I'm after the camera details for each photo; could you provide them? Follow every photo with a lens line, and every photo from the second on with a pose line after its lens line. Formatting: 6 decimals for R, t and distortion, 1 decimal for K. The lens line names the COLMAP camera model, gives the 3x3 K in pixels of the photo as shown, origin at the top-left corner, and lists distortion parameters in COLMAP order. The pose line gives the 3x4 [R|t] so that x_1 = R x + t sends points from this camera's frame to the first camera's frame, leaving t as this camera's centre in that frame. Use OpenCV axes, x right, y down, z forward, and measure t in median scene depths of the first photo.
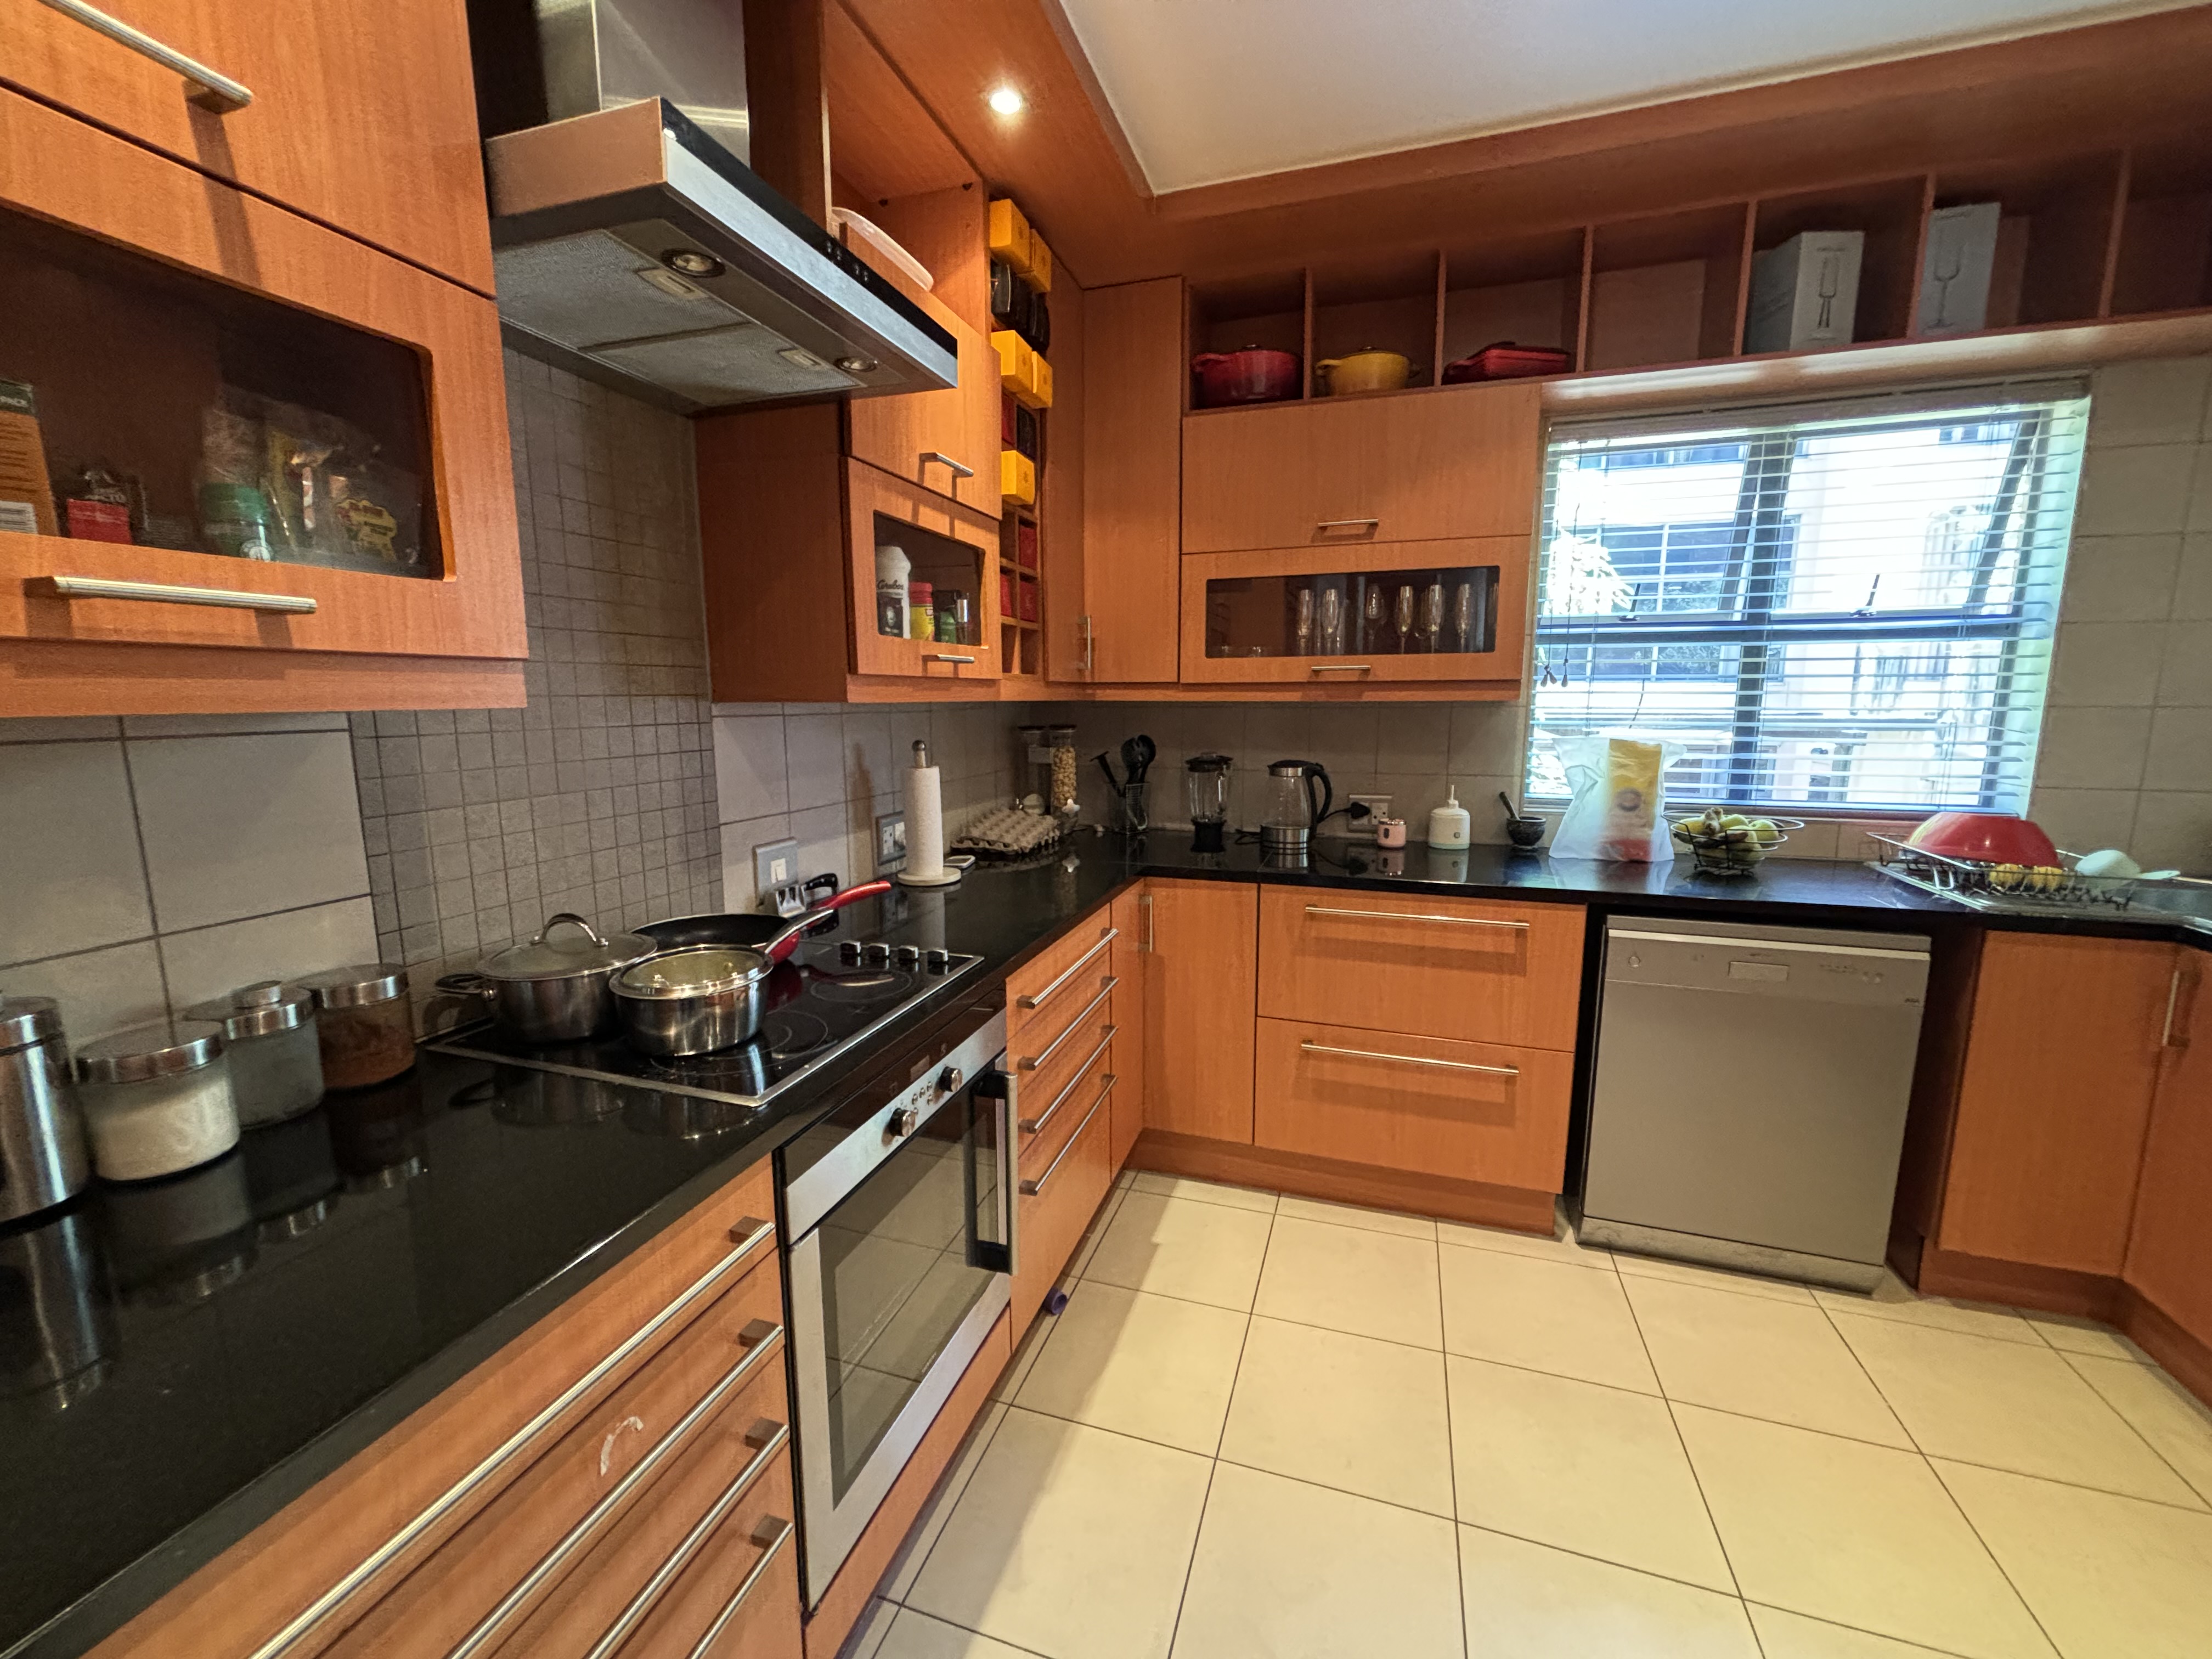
lens RADIAL K [[889.2, 0, 1102.7], [0, 889.2, 826.7], [0, 0, 1]] dist [0.001701, -0.000100]
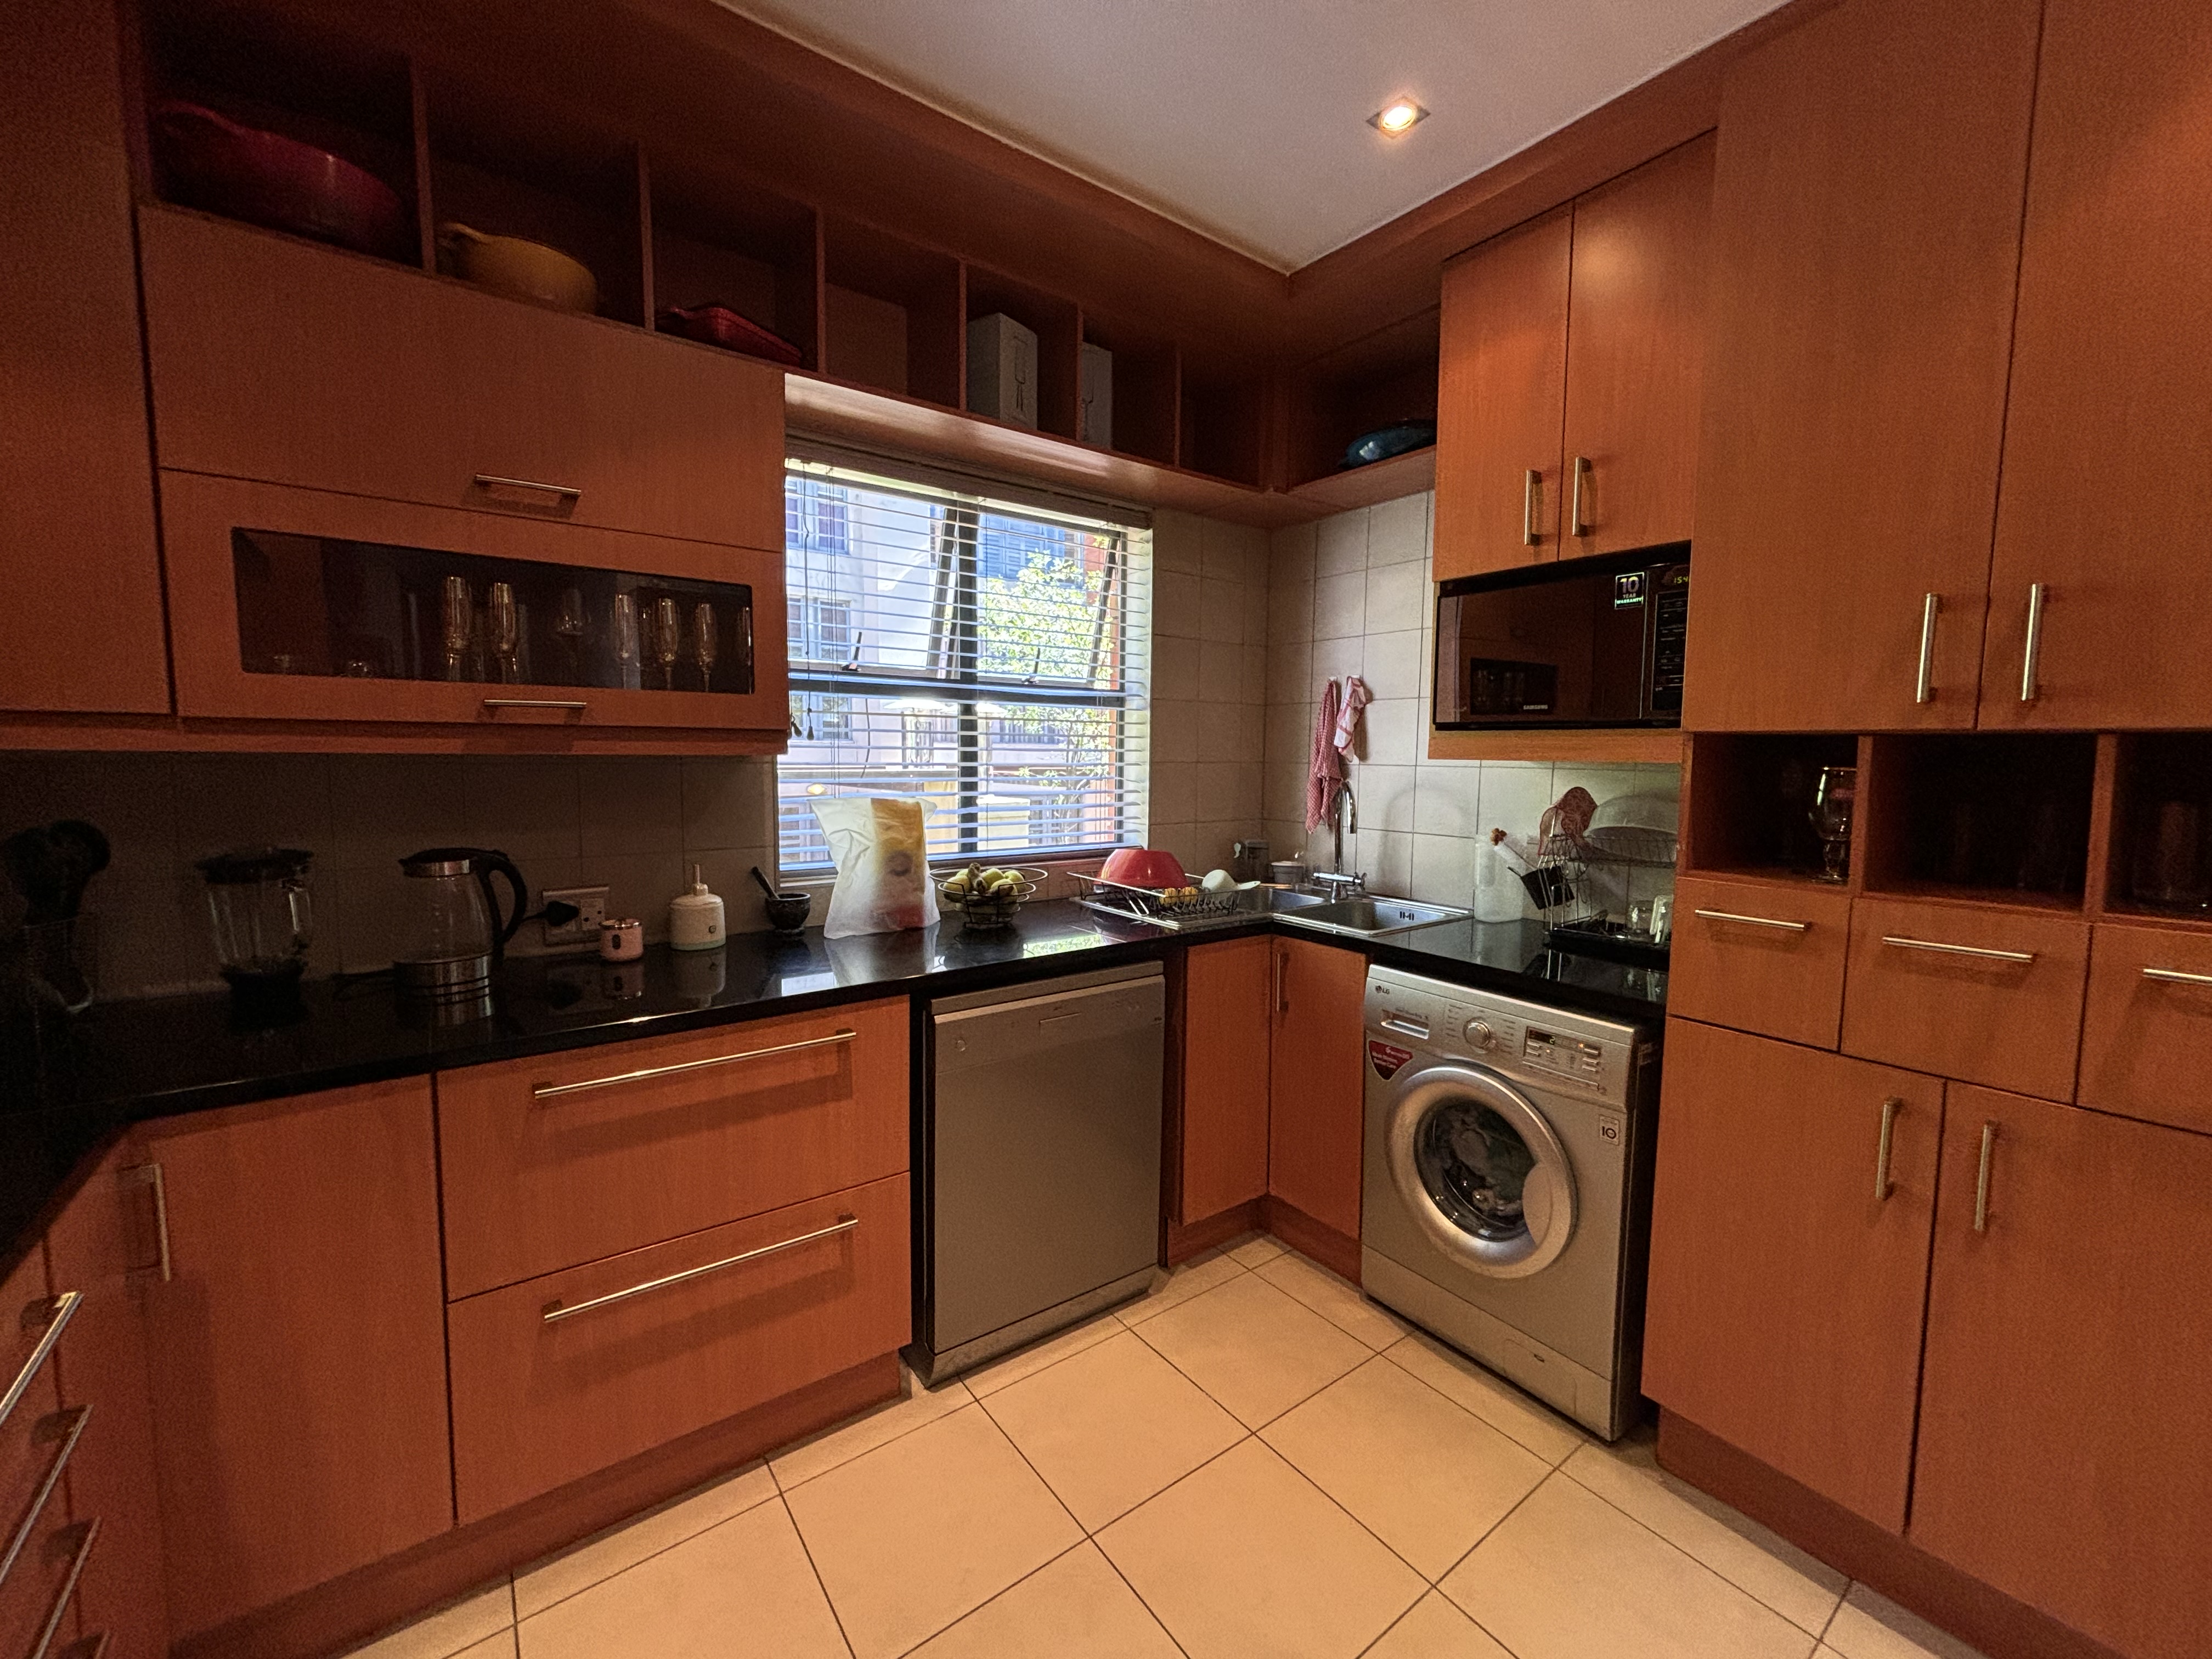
lens RADIAL K [[889.2, 0, 1102.7], [0, 889.2, 826.7], [0, 0, 1]] dist [0.001701, -0.000100]
pose [[0.576428, -0.059790, 0.814958, -0.030016], [0.108334, 0.994108, -0.003692, -0.042492], [-0.809935, 0.090416, 0.579509, 0.300102]]
